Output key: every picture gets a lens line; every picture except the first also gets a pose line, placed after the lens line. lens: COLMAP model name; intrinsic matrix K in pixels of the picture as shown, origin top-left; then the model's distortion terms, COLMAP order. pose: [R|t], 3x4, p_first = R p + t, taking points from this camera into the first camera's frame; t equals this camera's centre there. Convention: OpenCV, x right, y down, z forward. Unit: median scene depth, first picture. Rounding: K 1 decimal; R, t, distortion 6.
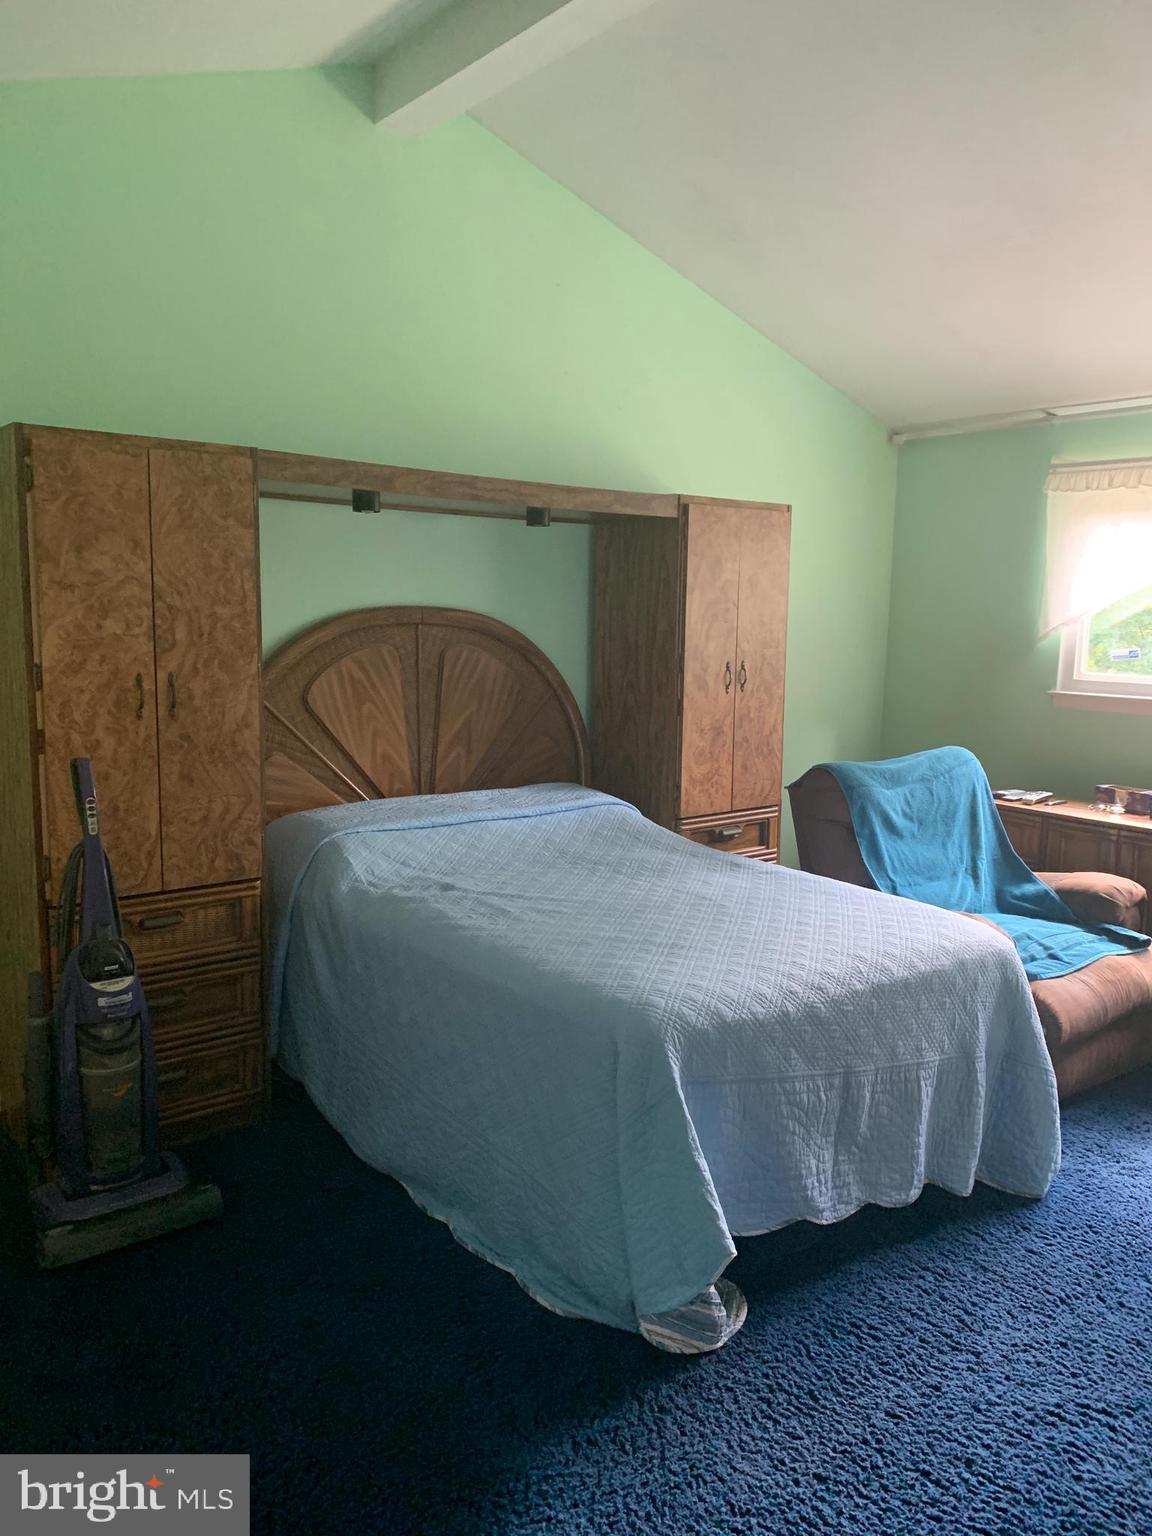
lens RADIAL K [[1177.7, 0, 526.7], [0, 1177.7, 765.0], [0, 0, 1]] dist [0.107025, -0.154956]
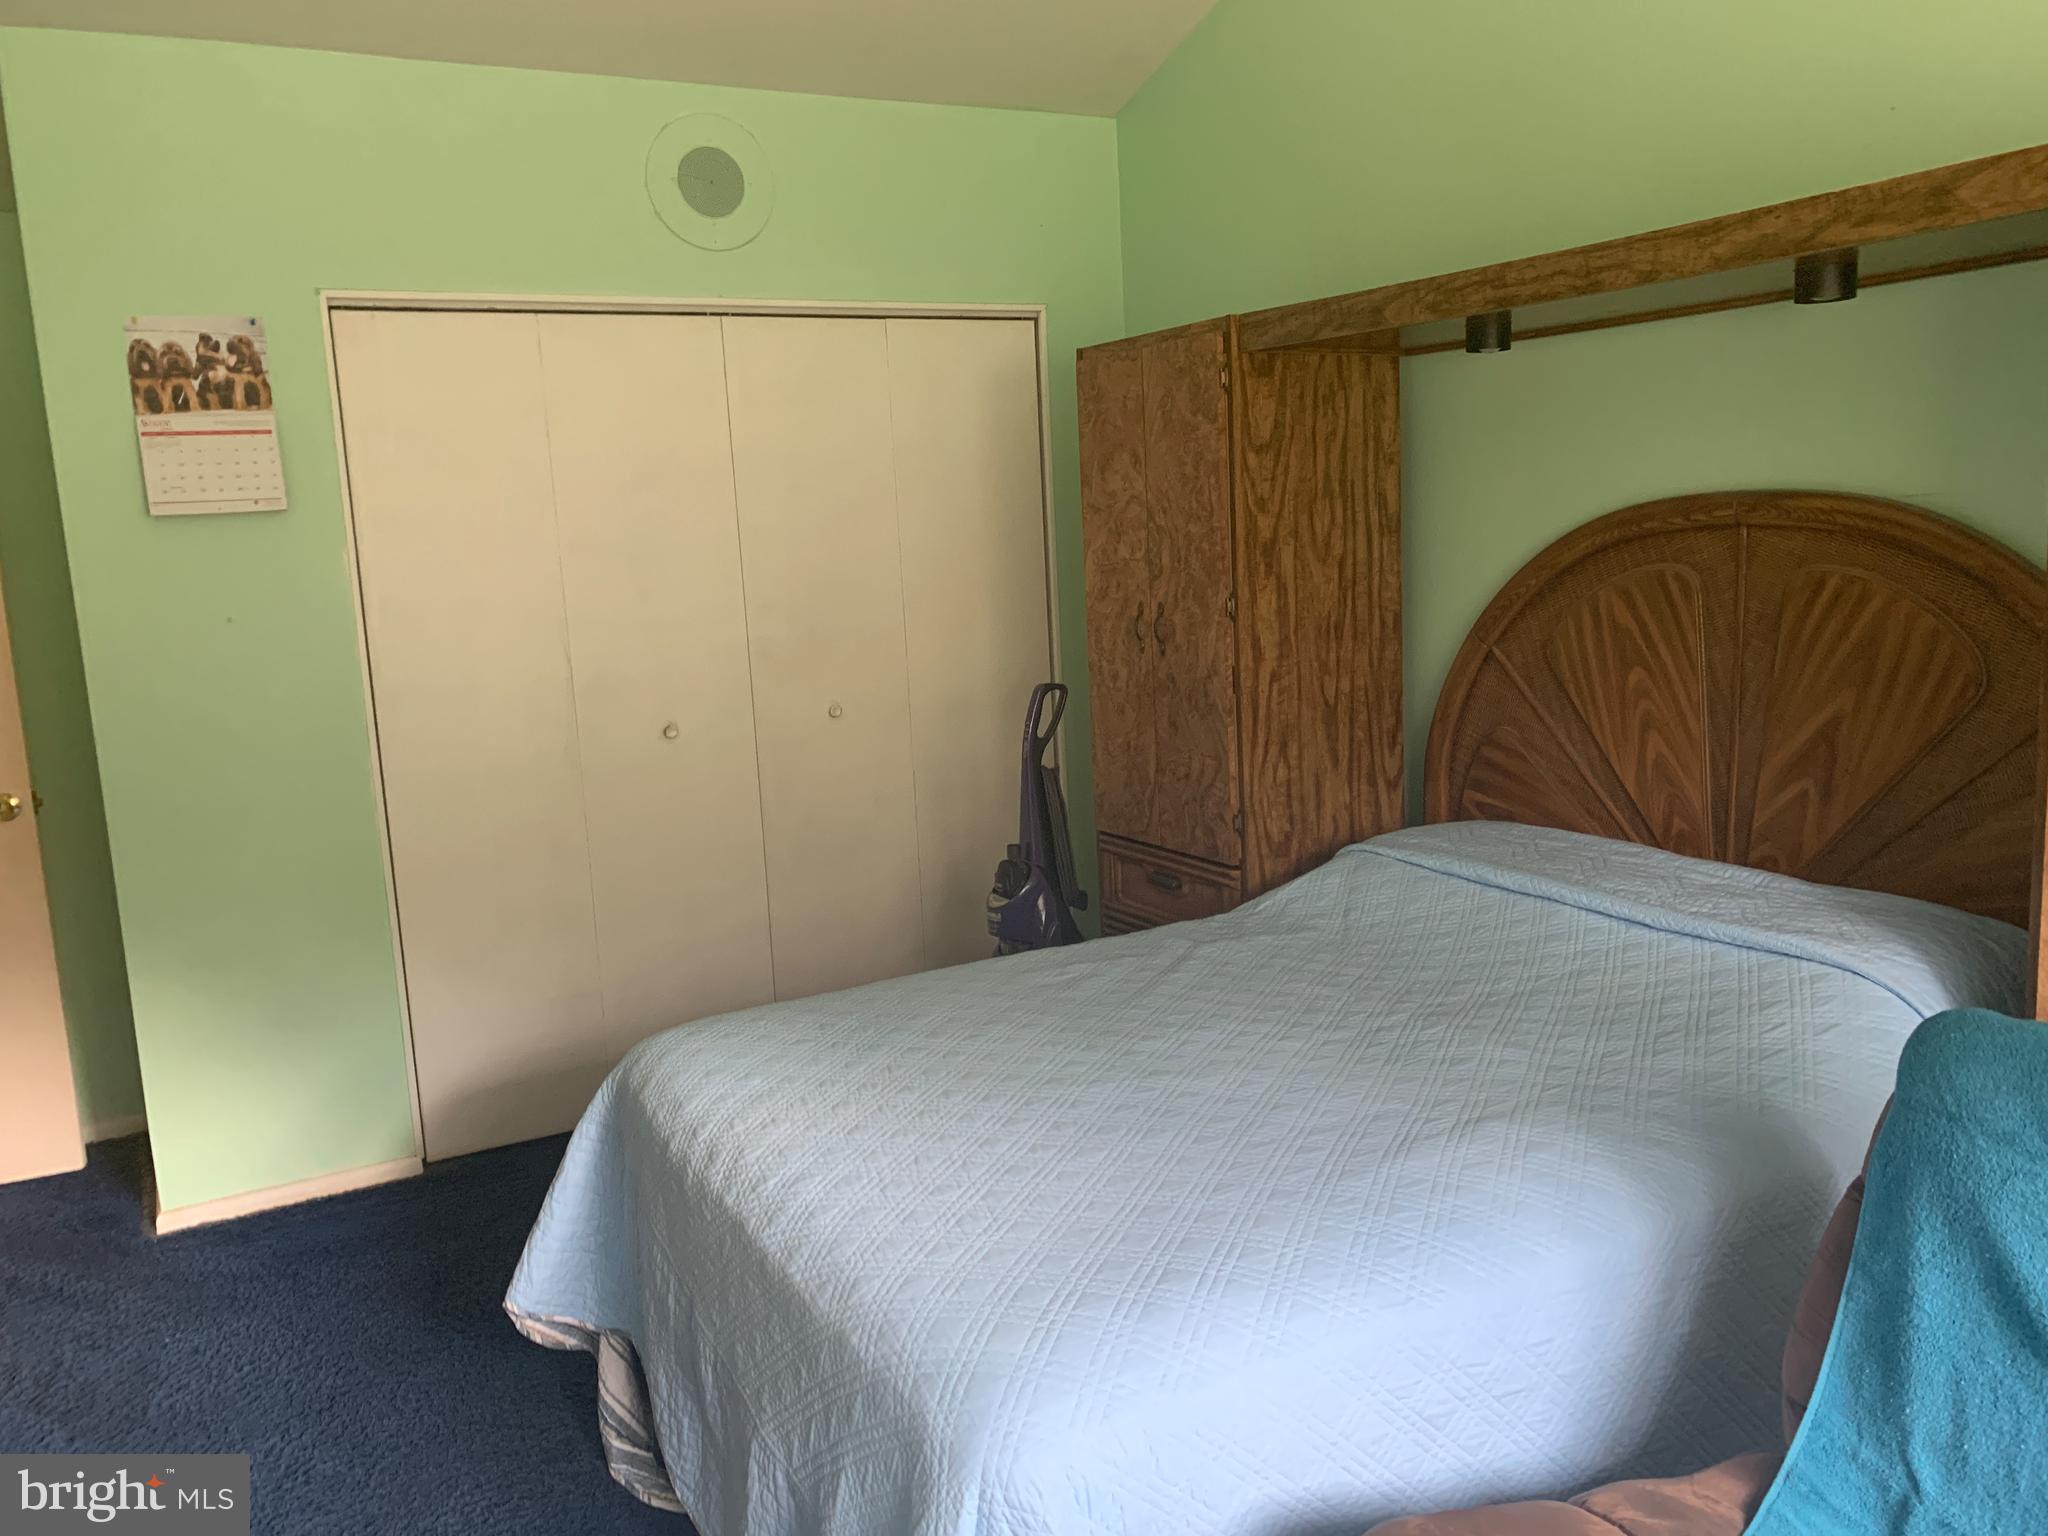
lens RADIAL K [[1570.3, 0, 1022.3], [0, 1570.3, 780.2], [0, 0, 1]] dist [0.107025, -0.154956]
pose [[-0.149776, 0.162790, -0.975226, 0.835332], [-0.077088, 0.981427, 0.175665, -0.139414], [0.985710, 0.101489, -0.134445, 1.026833]]
